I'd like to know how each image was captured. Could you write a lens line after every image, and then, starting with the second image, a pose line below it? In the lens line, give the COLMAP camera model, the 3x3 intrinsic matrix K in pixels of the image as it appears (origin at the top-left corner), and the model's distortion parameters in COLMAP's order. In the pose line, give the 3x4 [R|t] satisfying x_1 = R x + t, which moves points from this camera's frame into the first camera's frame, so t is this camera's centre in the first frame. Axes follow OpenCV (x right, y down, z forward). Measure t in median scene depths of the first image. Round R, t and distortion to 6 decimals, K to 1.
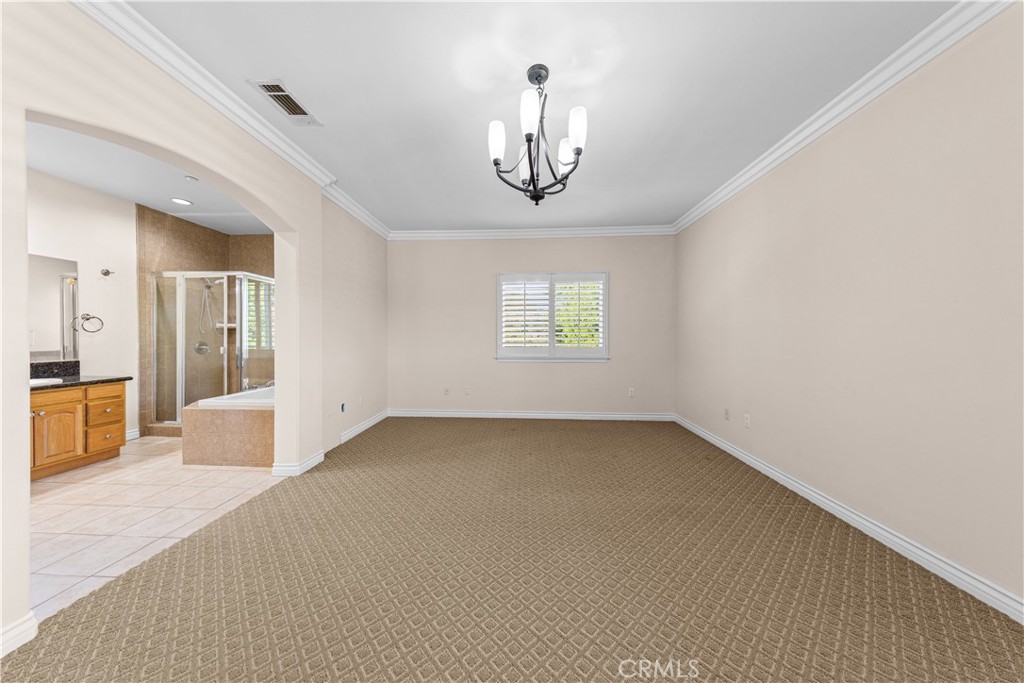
lens RADIAL K [[326.1, 0, 510.4], [0, 326.1, 337.3], [0, 0, 1]] dist [0.000856, 0.000060]
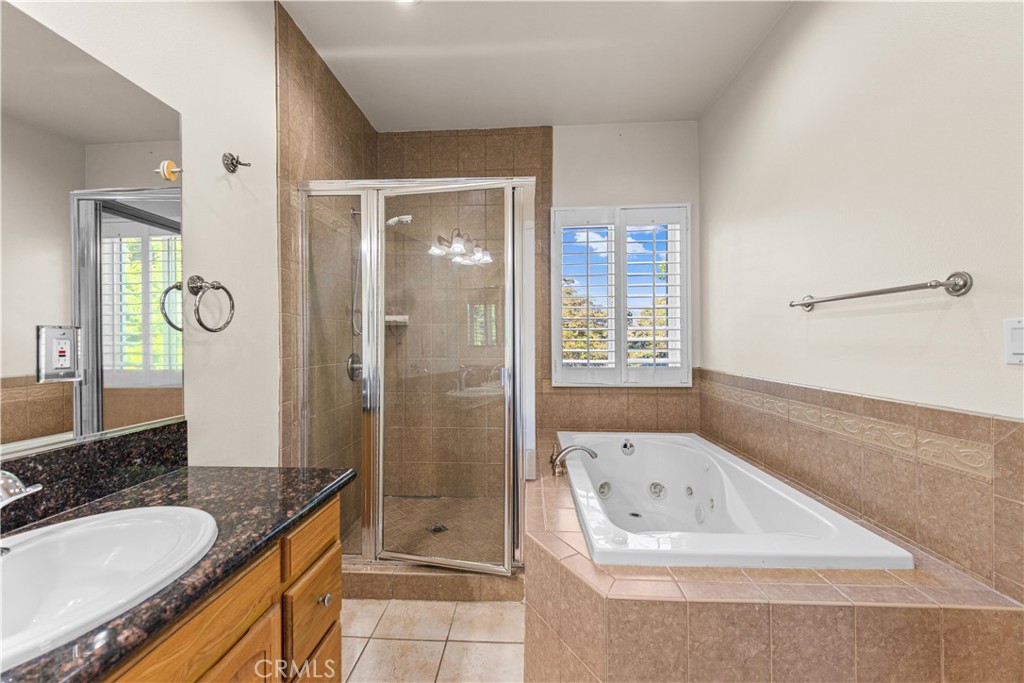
lens RADIAL K [[404.4, 0, 509.7], [0, 404.4, 342.4], [0, 0, 1]] dist [0.001612, -0.000157]
pose [[0.999941, -0.010290, -0.003596, -0.900656], [0.010284, 0.999946, -0.001577, -0.000761], [0.003612, 0.001539, 0.999992, 0.541750]]
